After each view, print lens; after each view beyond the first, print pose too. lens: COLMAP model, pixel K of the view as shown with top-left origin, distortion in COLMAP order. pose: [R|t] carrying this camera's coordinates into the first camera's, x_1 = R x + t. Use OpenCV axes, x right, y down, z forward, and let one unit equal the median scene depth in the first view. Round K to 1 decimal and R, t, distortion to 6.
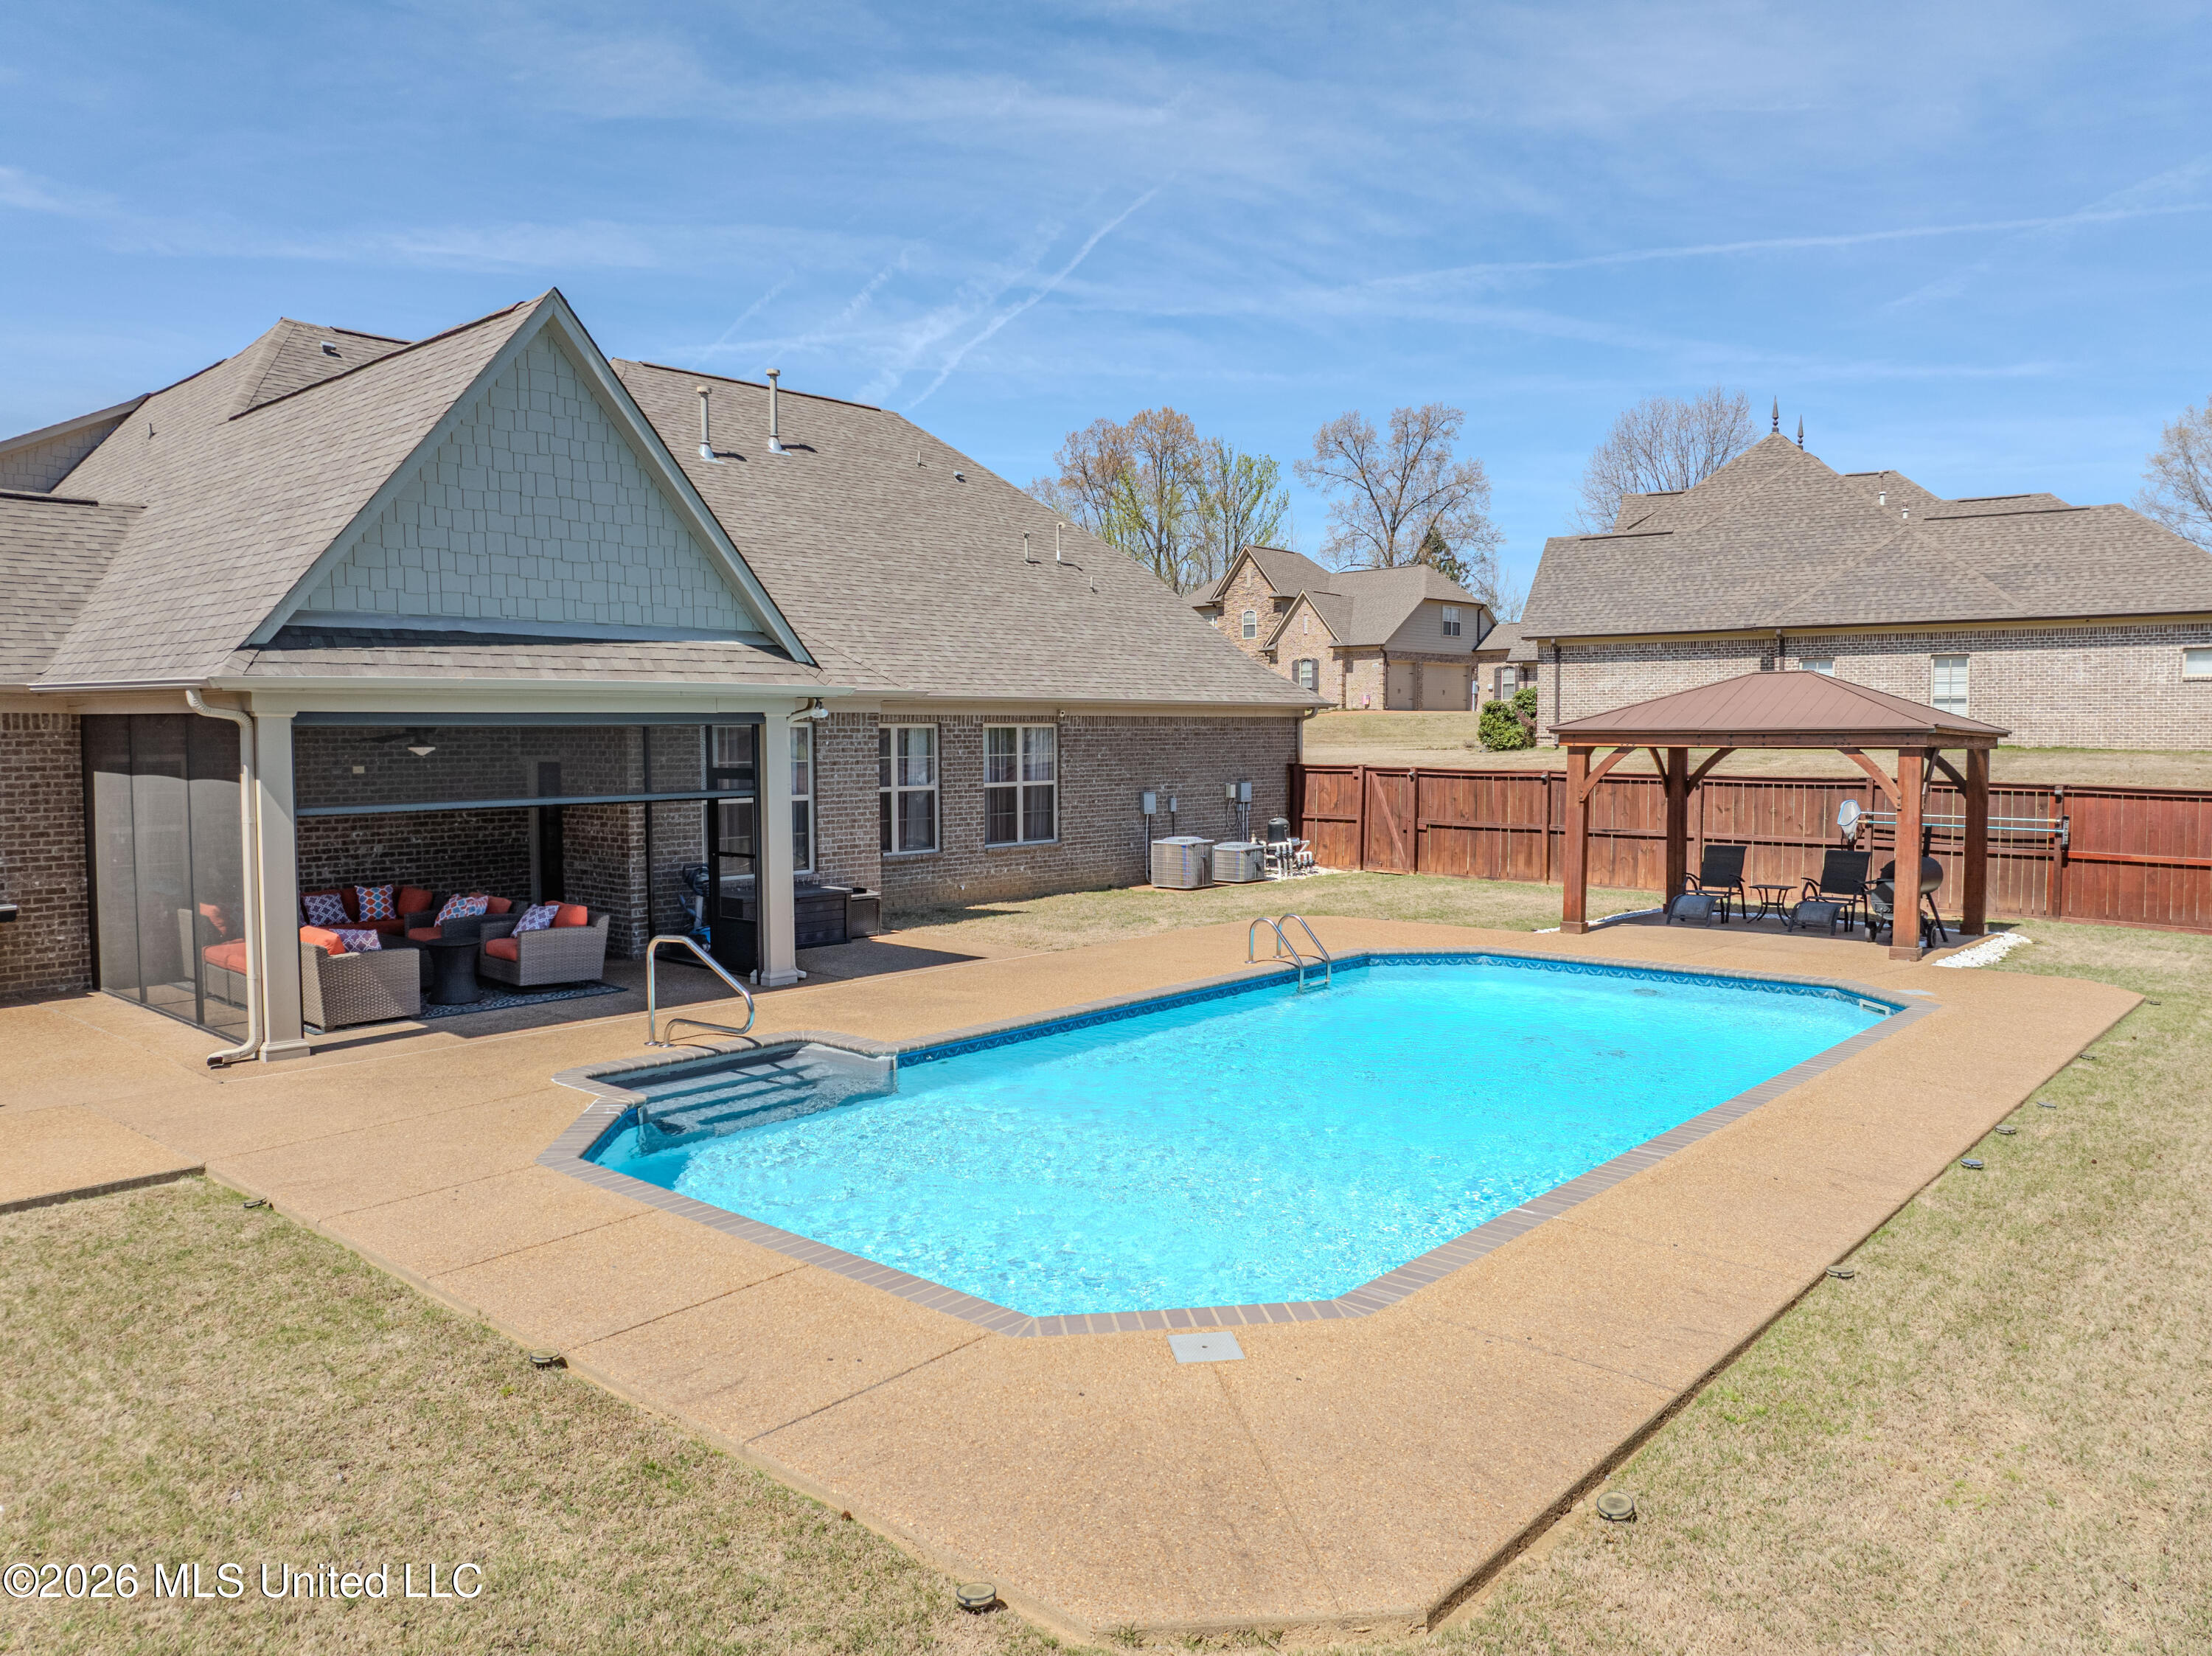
lens RADIAL K [[1554.1, 0, 1112.7], [0, 1554.1, 823.0], [0, 0, 1]] dist [-0.035220, -0.005336]
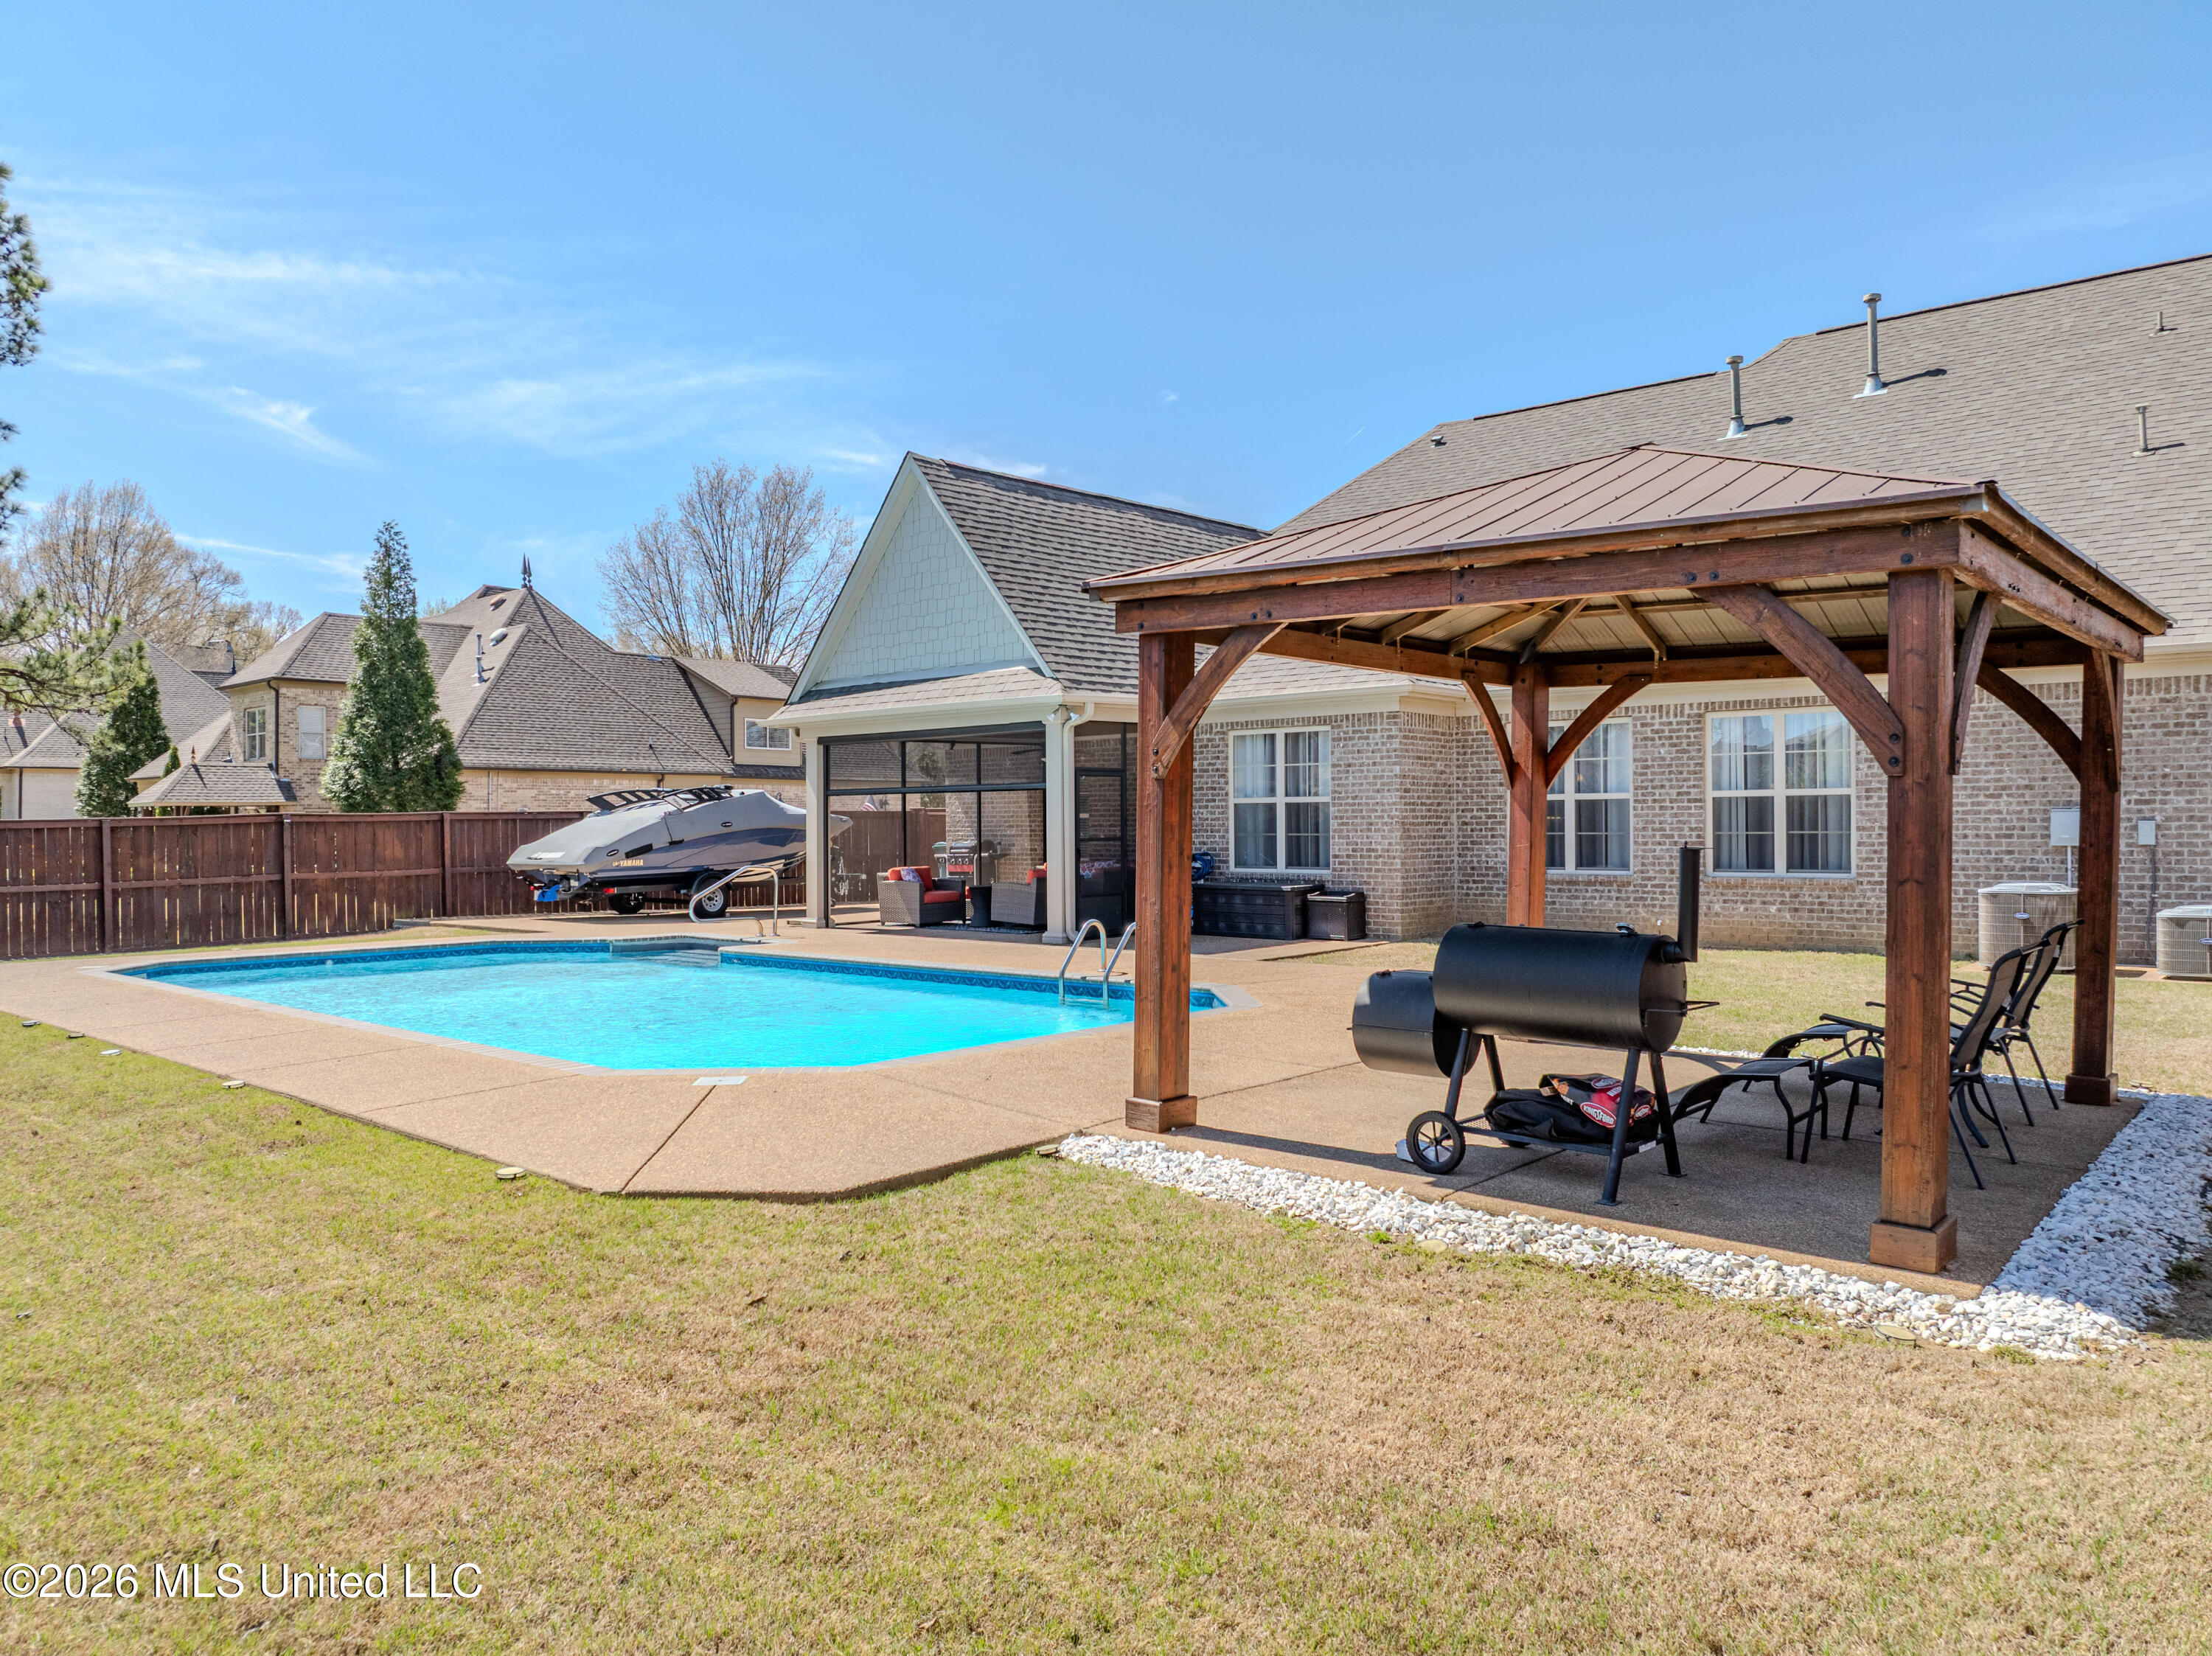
lens RADIAL K [[1554.1, 0, 1112.7], [0, 1554.1, 823.0], [0, 0, 1]] dist [-0.035220, -0.005336]
pose [[0.002134, 0.017528, -0.999844, 1.012690], [-0.046202, 0.998780, 0.017410, -0.014596], [0.998930, 0.046158, 0.002941, 1.053025]]
